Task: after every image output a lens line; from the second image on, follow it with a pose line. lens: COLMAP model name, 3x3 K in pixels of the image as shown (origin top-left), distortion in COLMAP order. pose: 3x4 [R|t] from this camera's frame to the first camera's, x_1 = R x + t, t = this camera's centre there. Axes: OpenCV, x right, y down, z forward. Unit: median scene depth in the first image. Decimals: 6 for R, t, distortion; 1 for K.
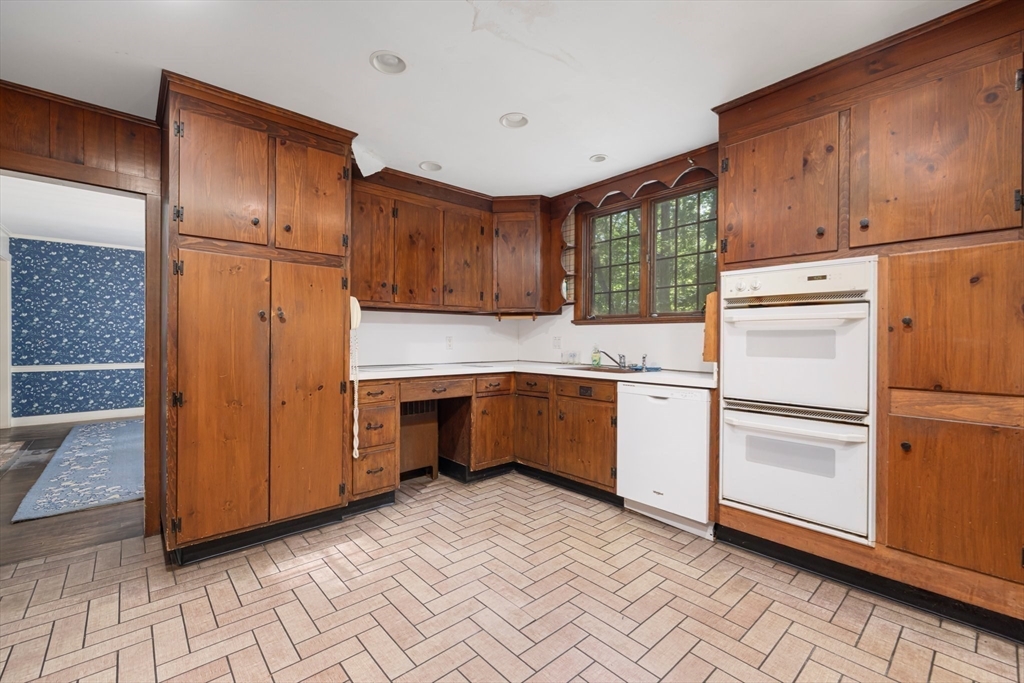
lens RADIAL K [[431.8, 0, 511.9], [0, 431.8, 340.6], [0, 0, 1]] dist [-0.003169, 0.000580]
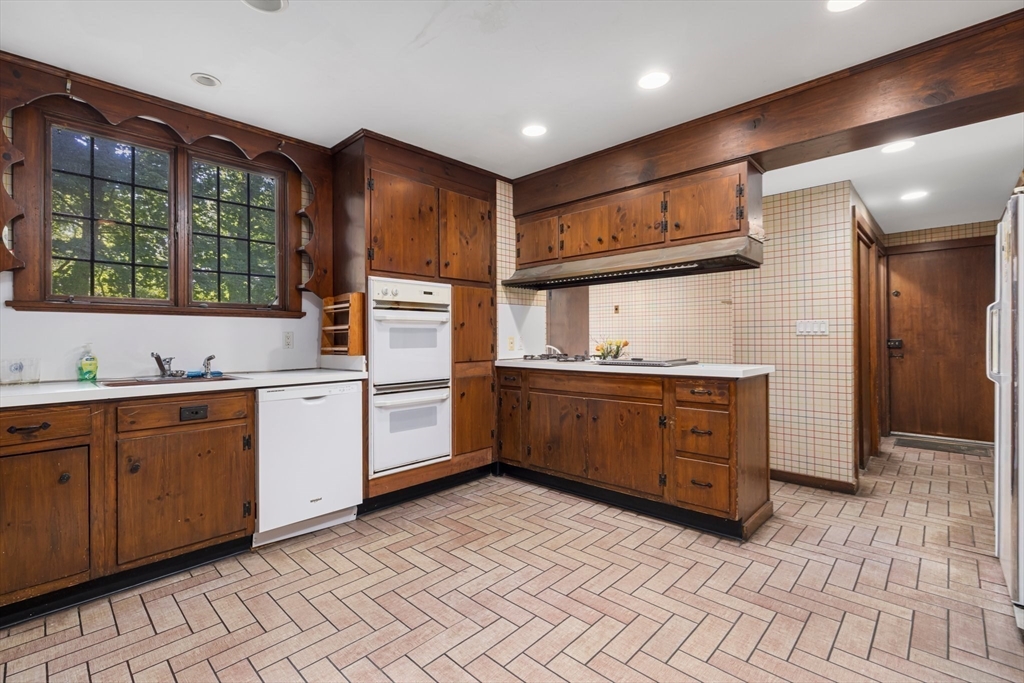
lens RADIAL K [[454.2, 0, 494.5], [0, 454.2, 336.8], [0, 0, 1]] dist [0.000318, 0.000231]
pose [[-0.064114, 0.000018, 0.997943, -0.755223], [0.011964, 0.999928, 0.000750, 0.005148], [-0.997871, 0.011987, -0.064110, 0.766687]]
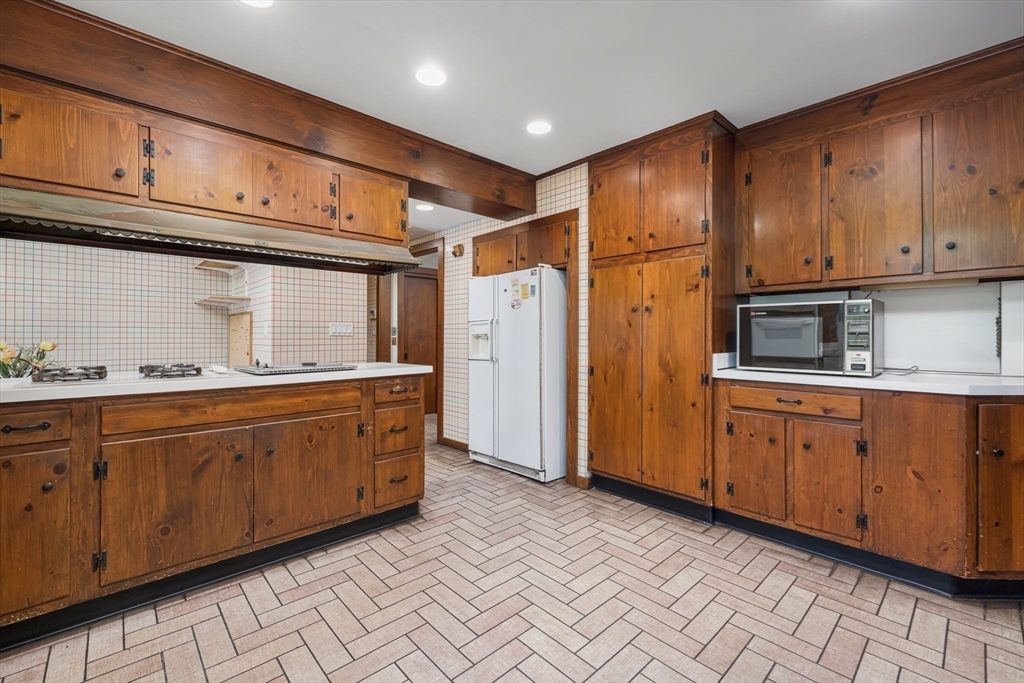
lens RADIAL K [[431.8, 0, 510.2], [0, 431.8, 336.7], [0, 0, 1]] dist [-0.003169, 0.000580]
pose [[-0.999797, -0.005138, -0.019463, 0.061753], [-0.005268, 0.999964, 0.006660, 0.002526], [0.019428, 0.006762, -0.999788, 1.286471]]
